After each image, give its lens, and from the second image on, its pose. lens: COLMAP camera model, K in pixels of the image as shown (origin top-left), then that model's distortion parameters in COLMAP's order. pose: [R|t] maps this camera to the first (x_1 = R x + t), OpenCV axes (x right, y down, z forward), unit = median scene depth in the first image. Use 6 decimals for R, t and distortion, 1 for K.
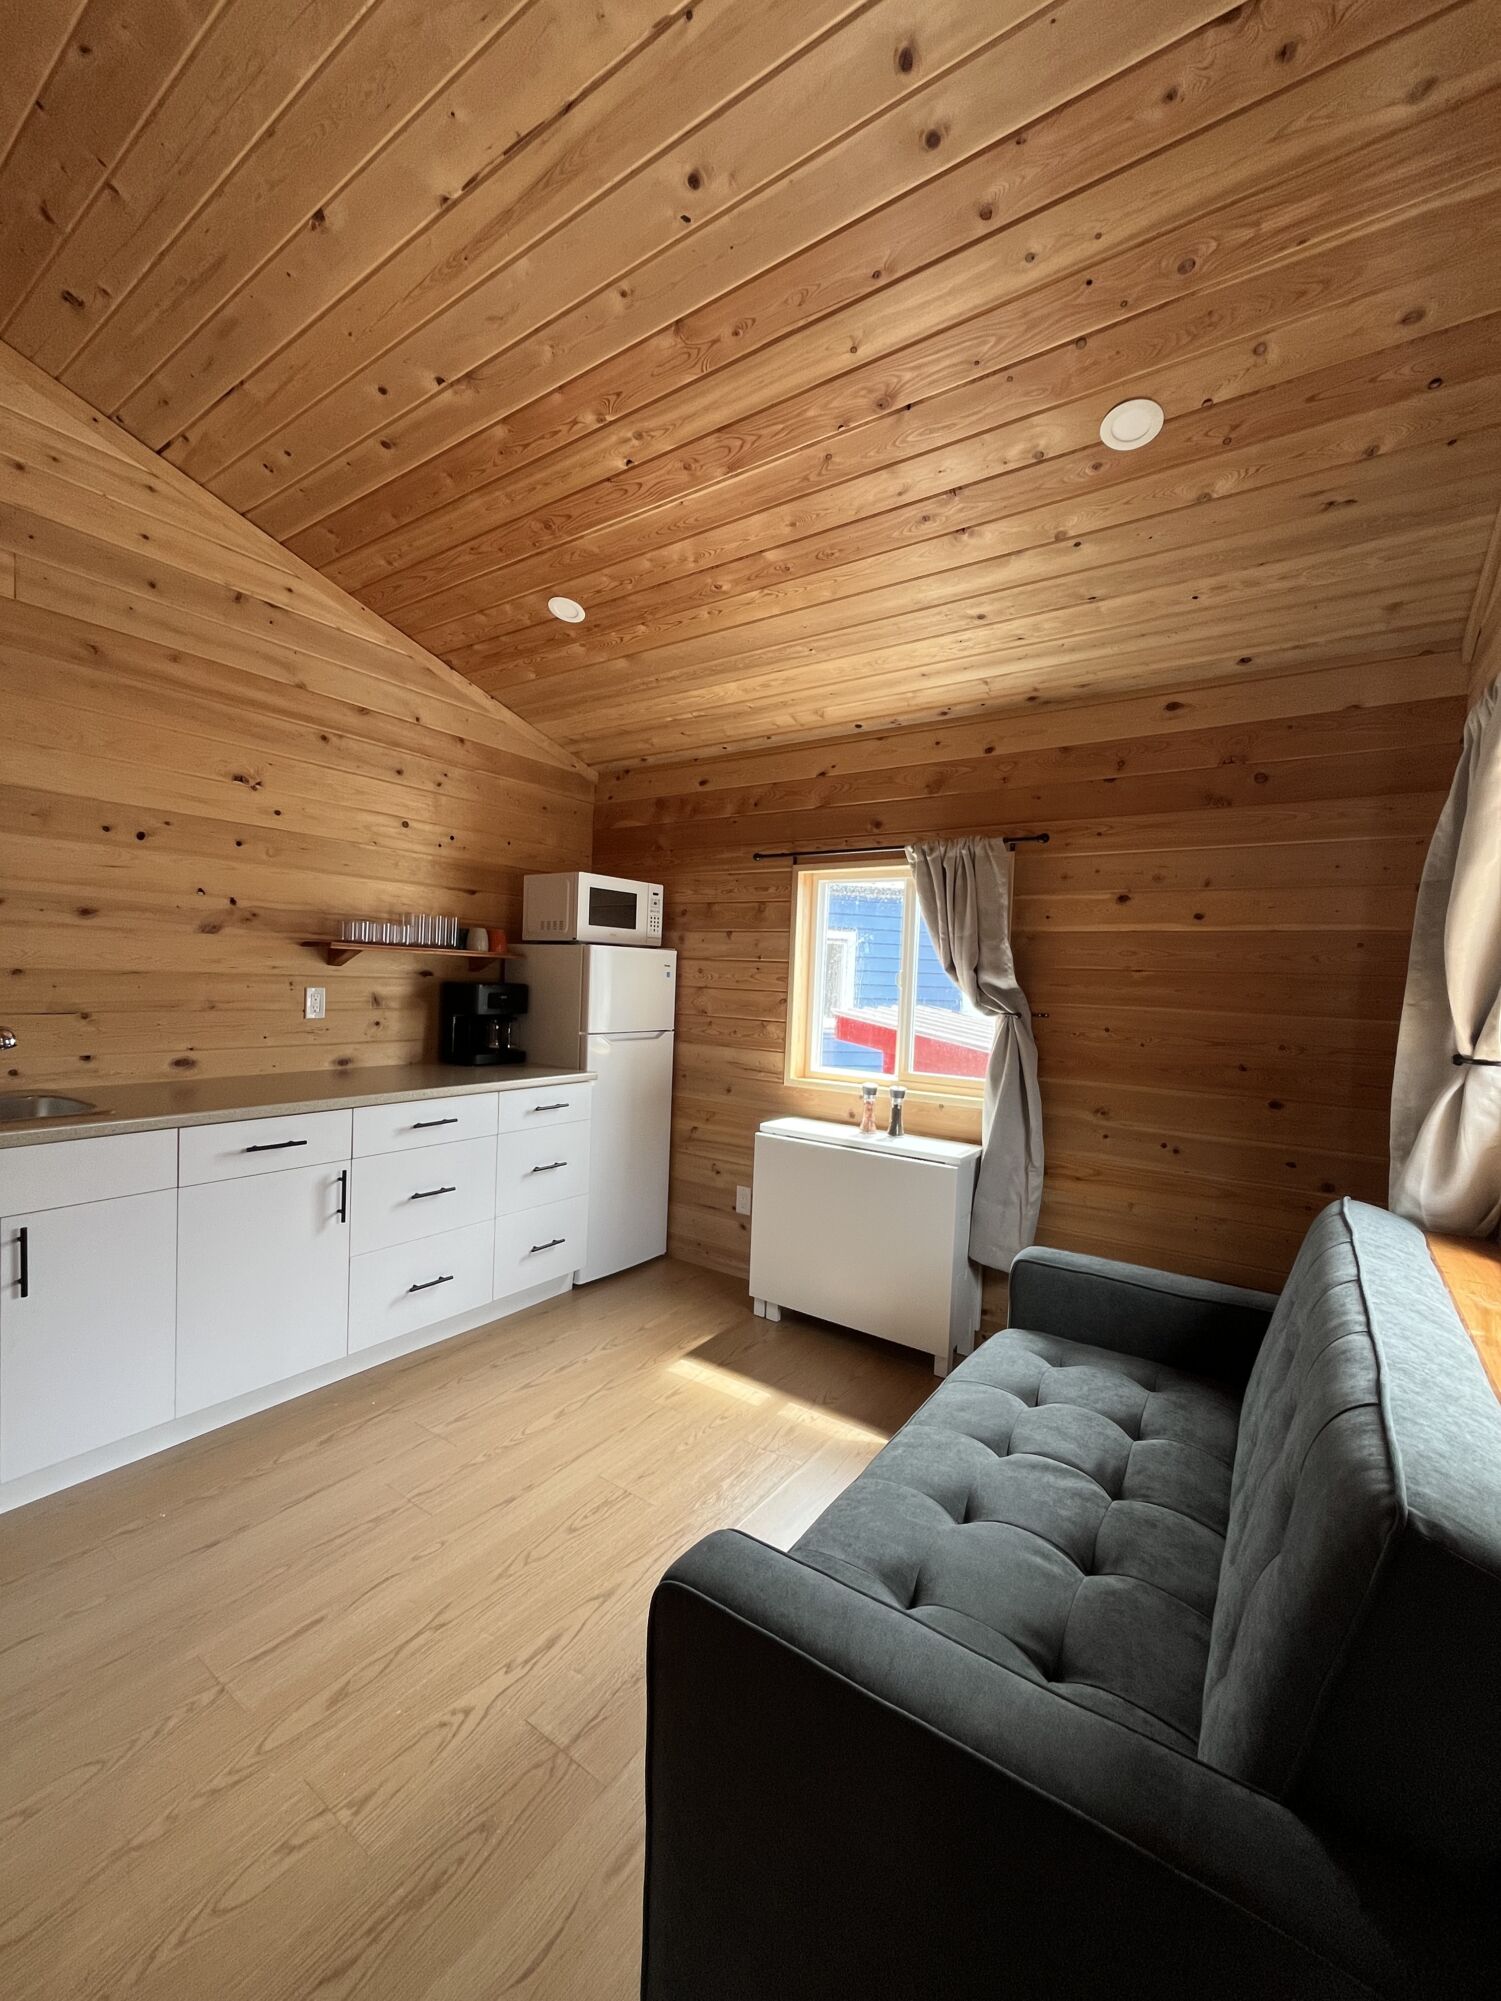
lens RADIAL K [[809.2, 0, 748.5], [0, 809.2, 999.1], [0, 0, 1]] dist [-0.002223, -0.000157]
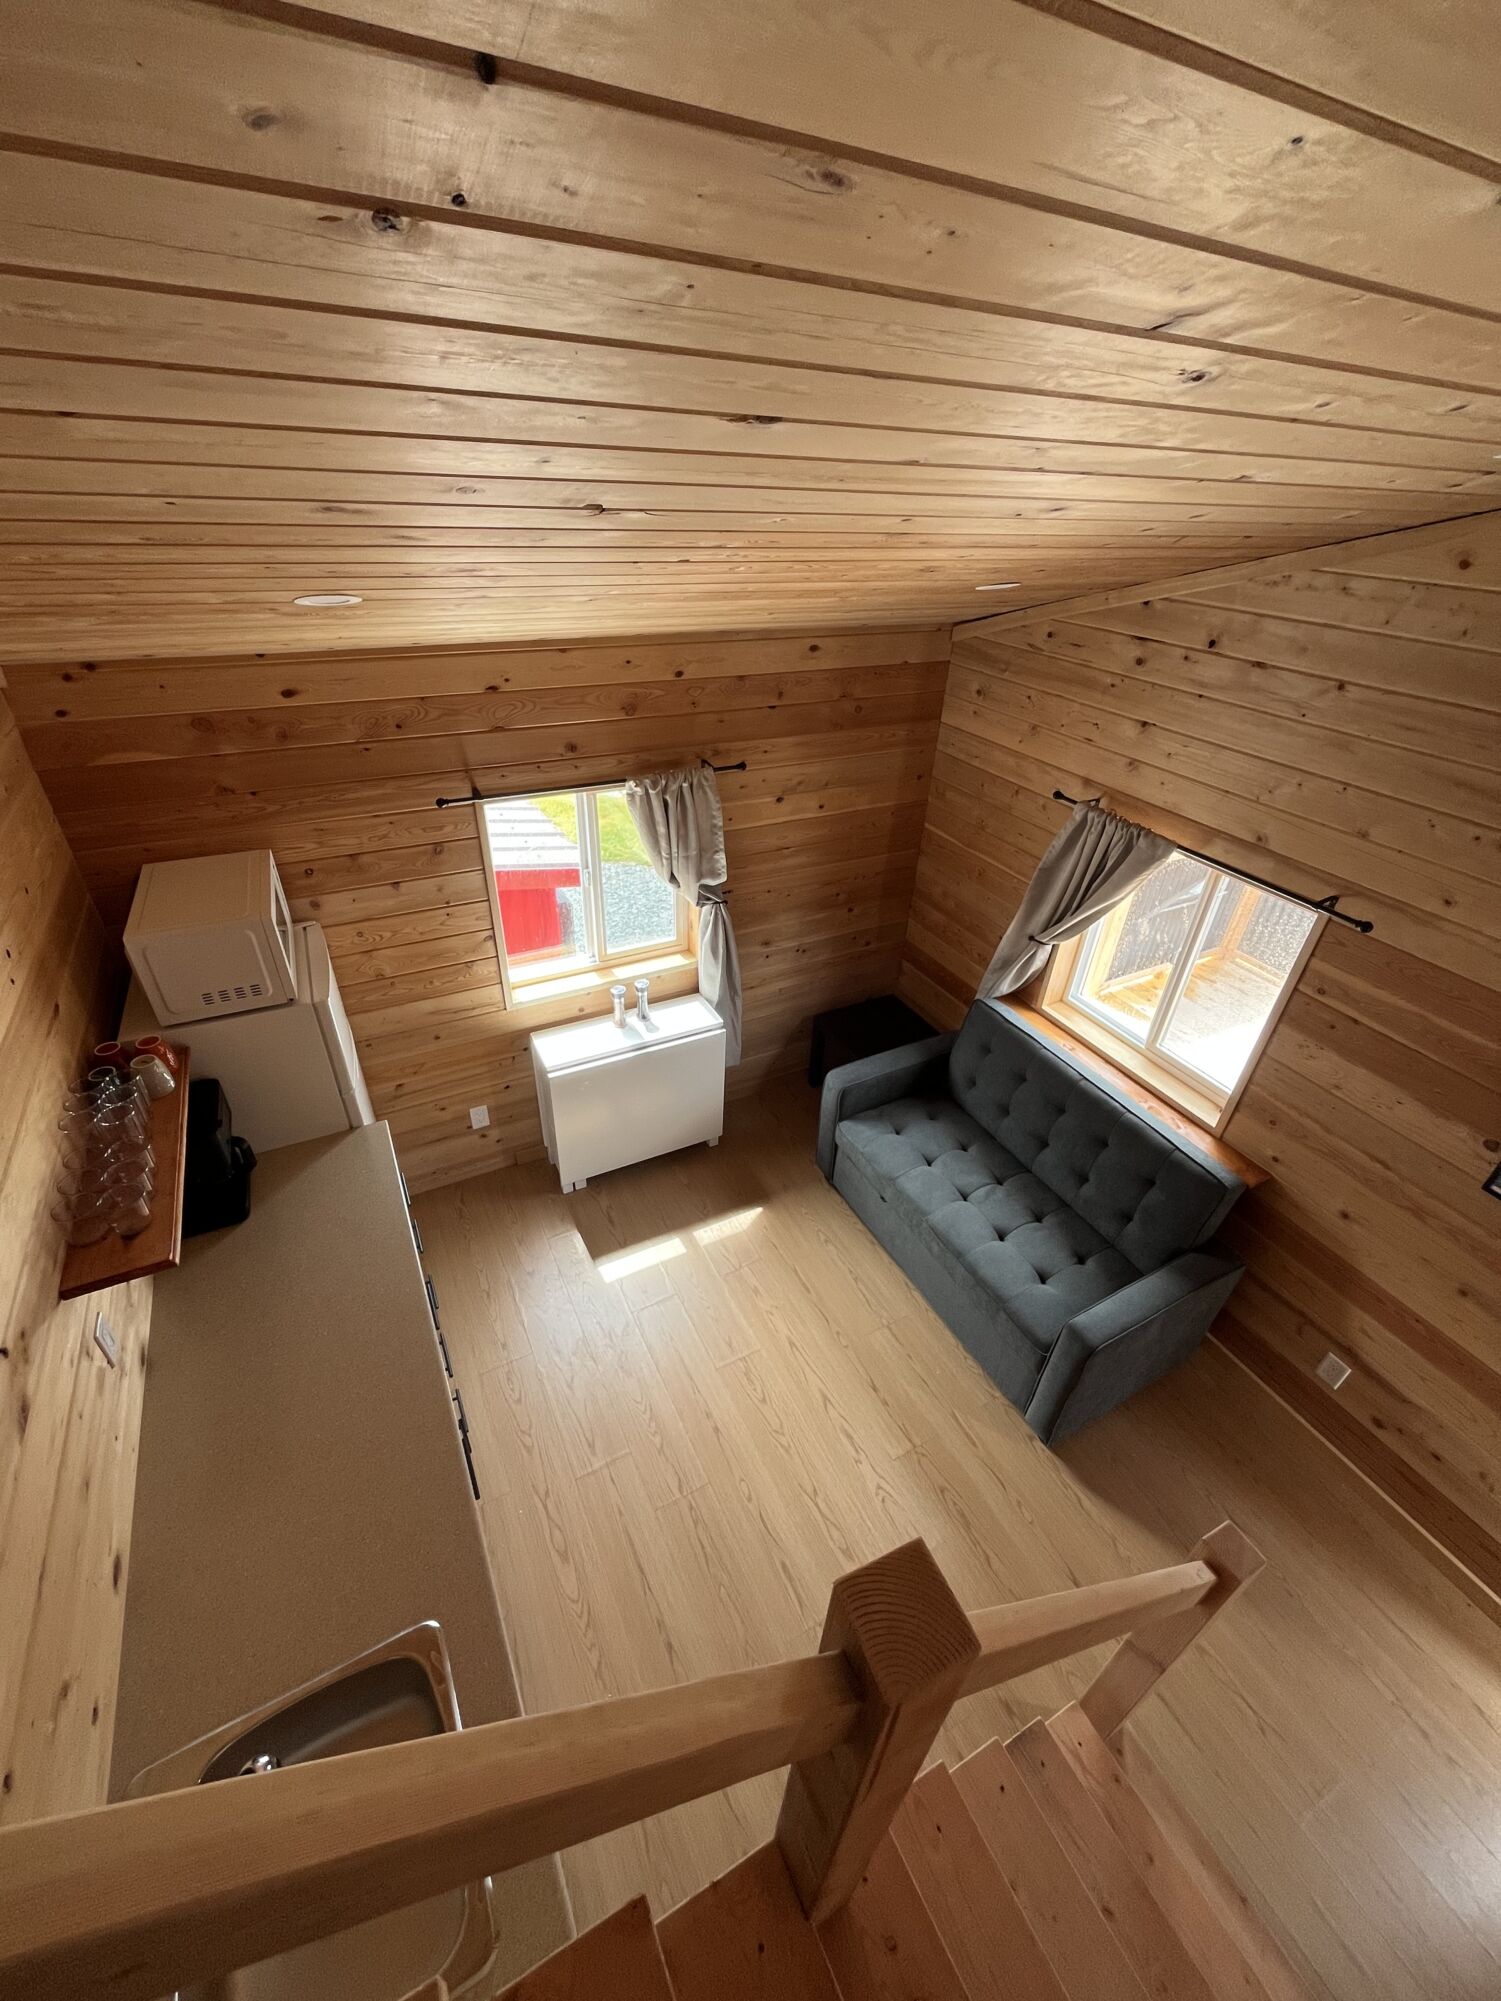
lens RADIAL K [[809.2, 0, 748.5], [0, 809.2, 999.1], [0, 0, 1]] dist [-0.002223, -0.000157]
pose [[0.463150, -0.501904, 0.730469, -0.638462], [0.002897, 0.825049, 0.565053, -0.555304], [-0.886275, -0.259588, 0.383575, 0.413906]]
